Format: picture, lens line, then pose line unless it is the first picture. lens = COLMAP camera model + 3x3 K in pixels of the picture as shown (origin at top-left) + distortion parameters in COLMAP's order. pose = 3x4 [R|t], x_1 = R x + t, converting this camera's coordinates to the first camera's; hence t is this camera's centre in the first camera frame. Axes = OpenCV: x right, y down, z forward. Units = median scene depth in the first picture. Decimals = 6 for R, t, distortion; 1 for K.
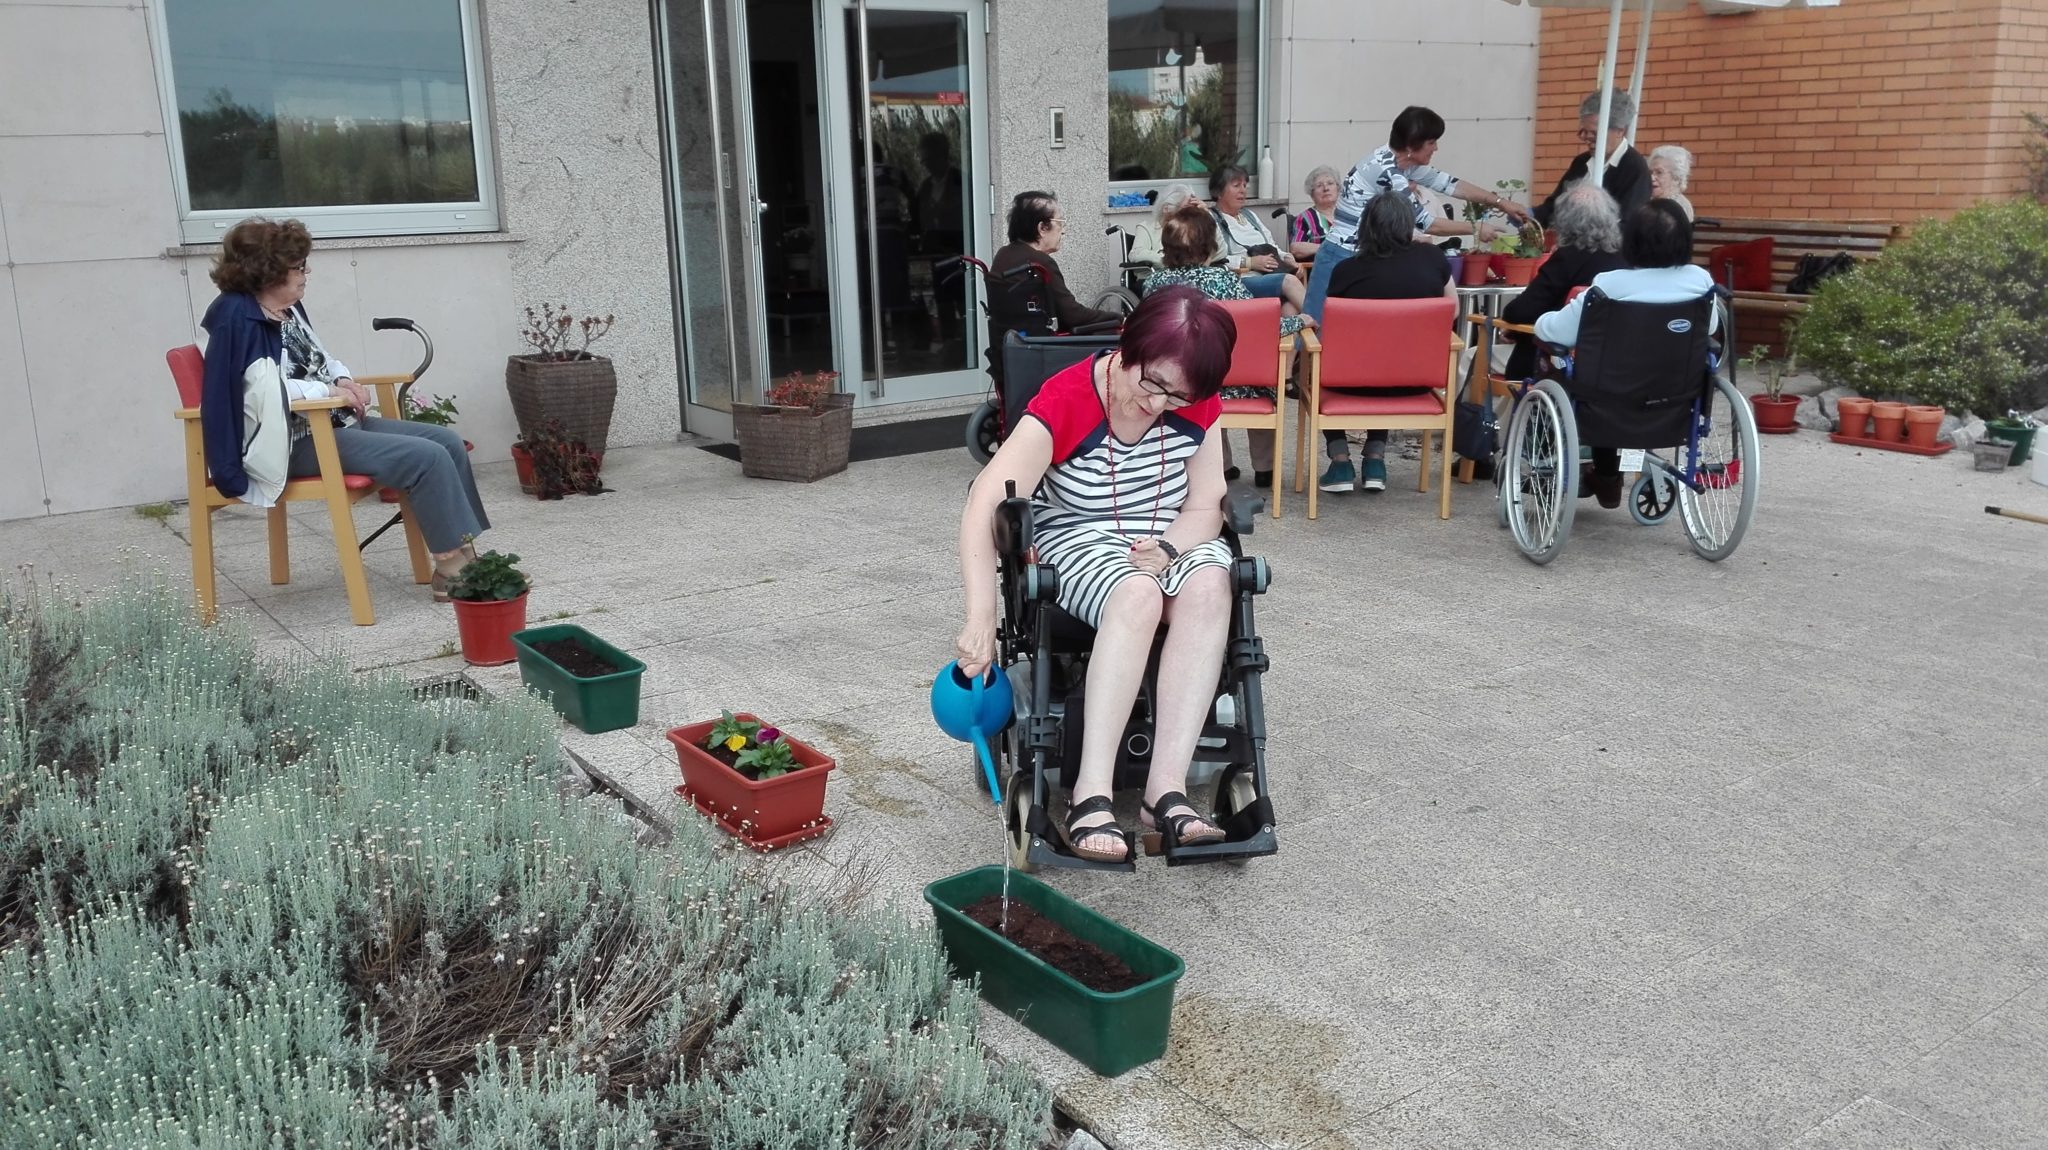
lens RADIAL K [[1622.8, 0, 1024.0], [0, 1622.8, 575.0], [0, 0, 1]] dist [0.072207, -0.211002]
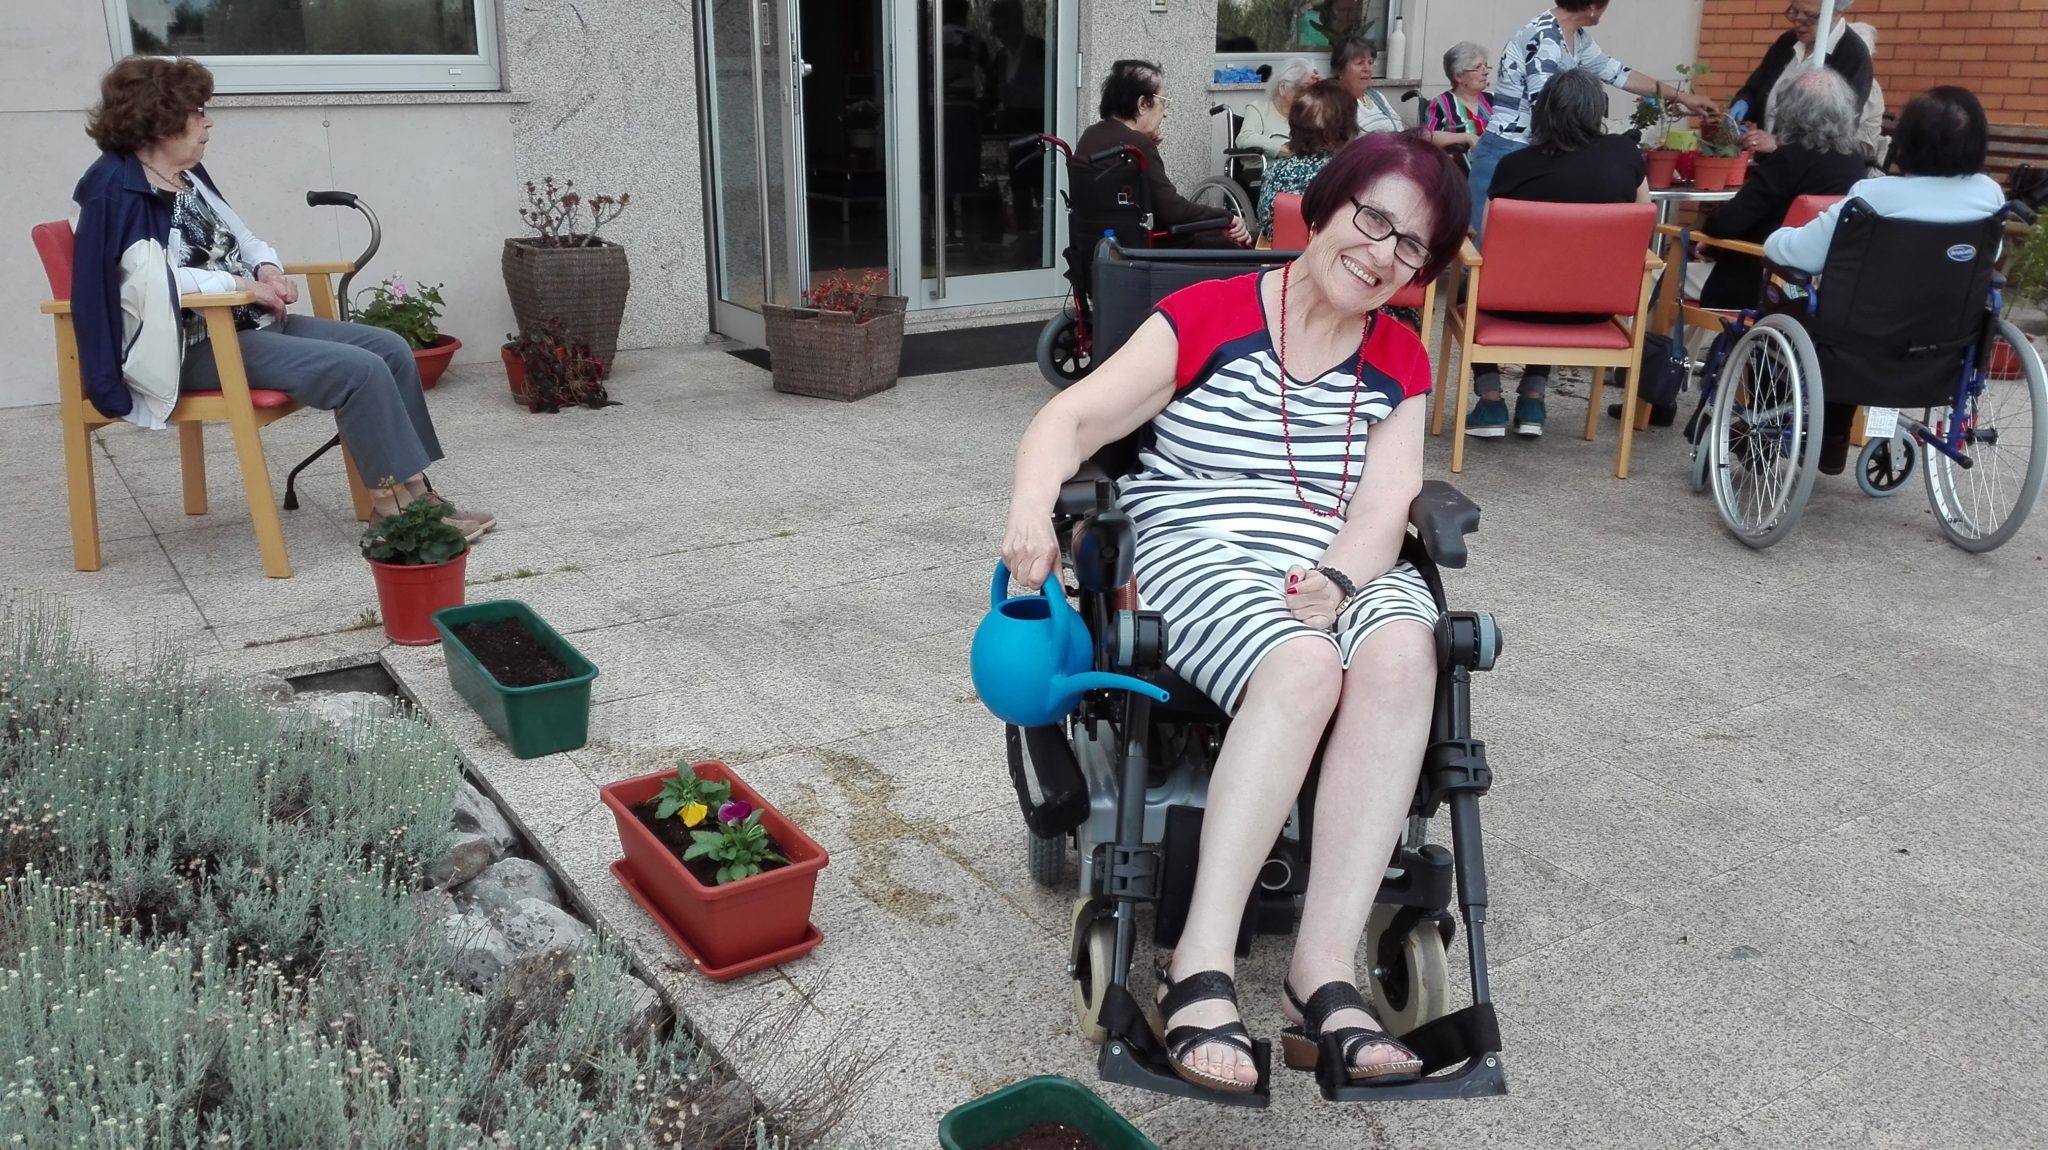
lens RADIAL K [[1648.8, 0, 1010.8], [0, 1648.8, 572.5], [0, 0, 1]] dist [0.052013, -0.143197]
pose [[0.998053, 0.040659, -0.047295, -0.005308], [-0.037649, 0.997311, 0.062880, -0.030784], [0.049725, -0.060977, 0.996900, 0.173780]]
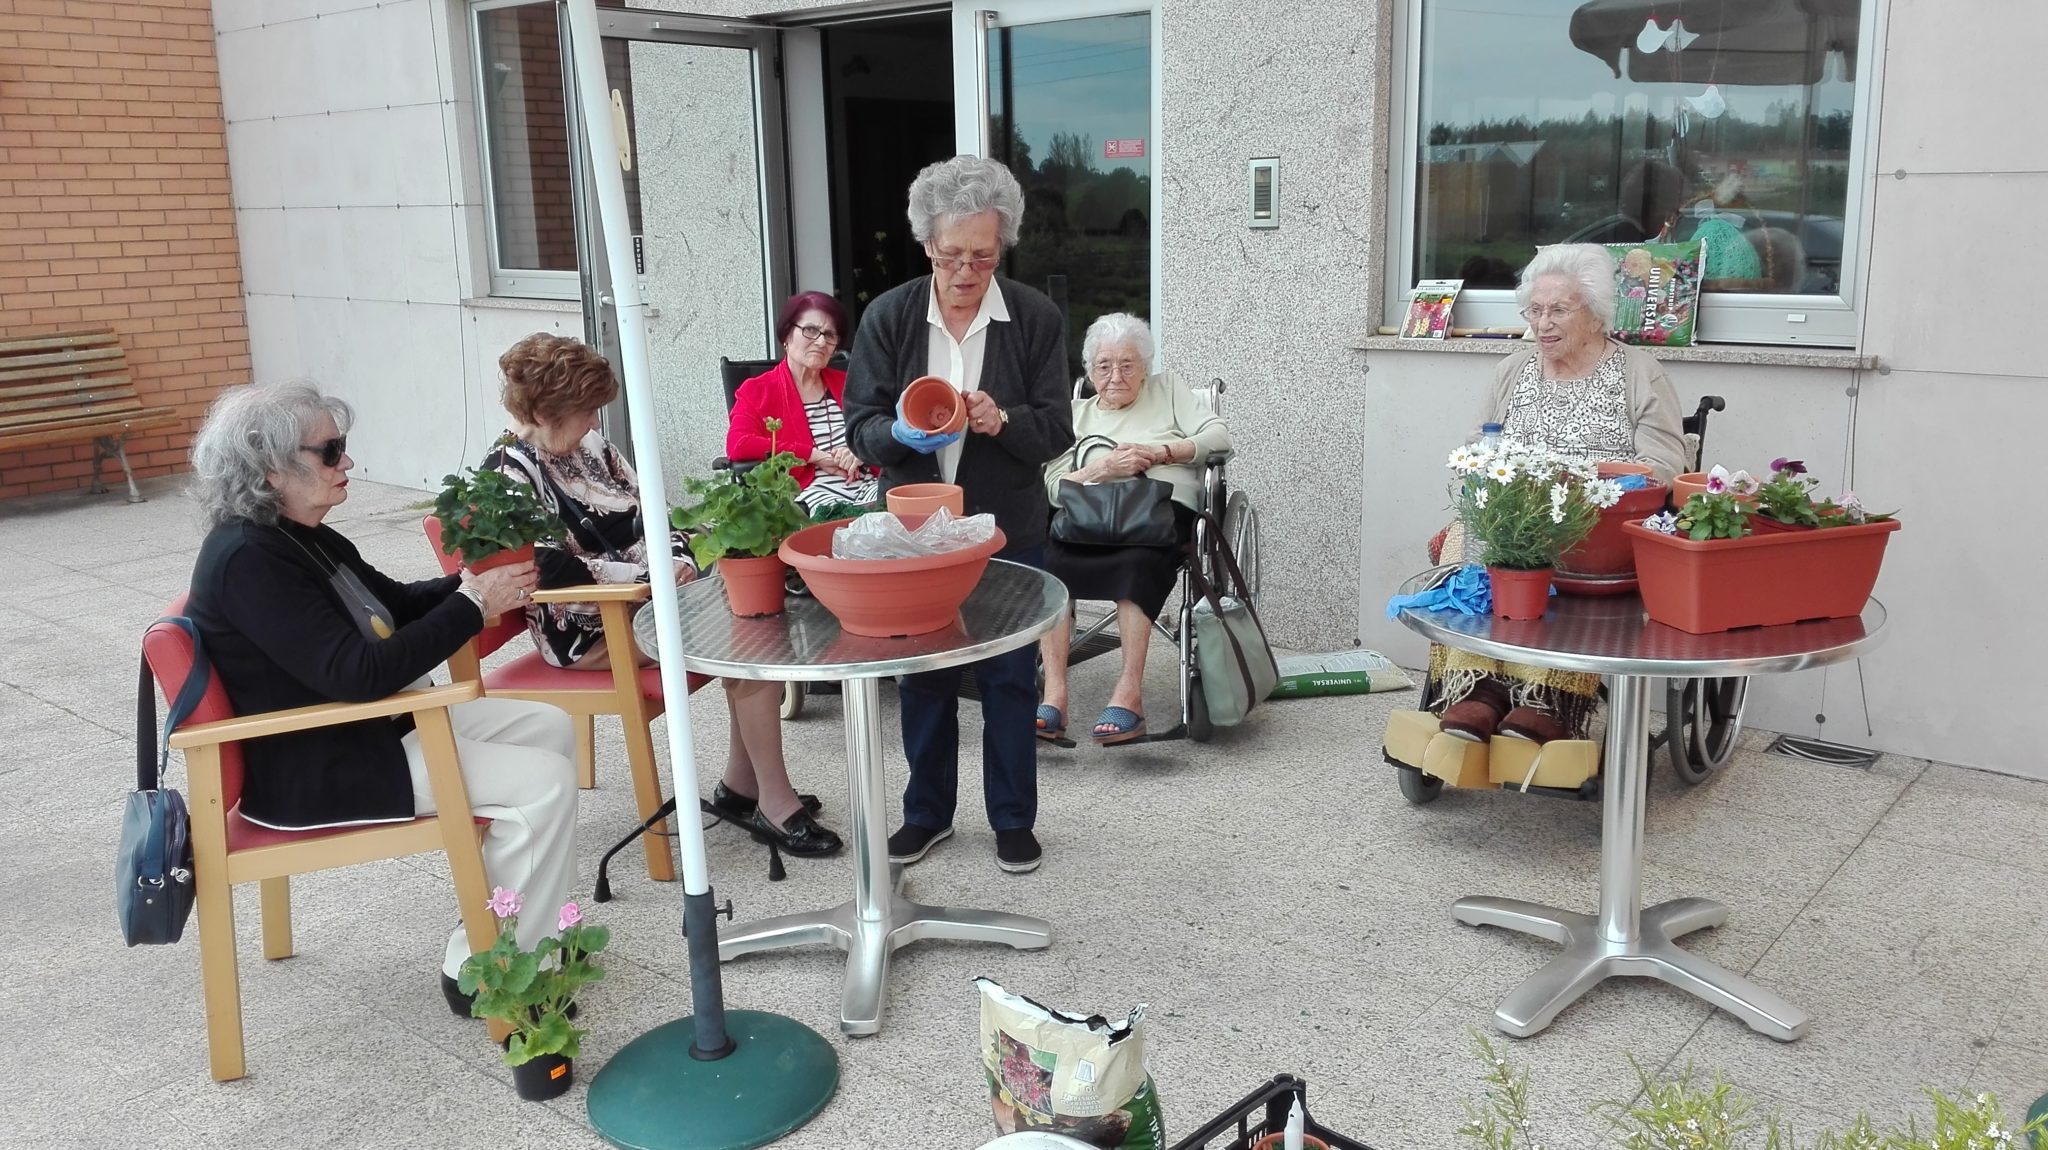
lens RADIAL K [[1622.8, 0, 1024.0], [0, 1622.8, 575.0], [0, 0, 1]] dist [0.072207, -0.211002]
pose [[0.257183, 0.236688, -0.936929, 0.892502], [-0.221984, 0.958085, 0.181099, -0.363240], [0.940521, 0.161408, 0.298944, 1.214663]]
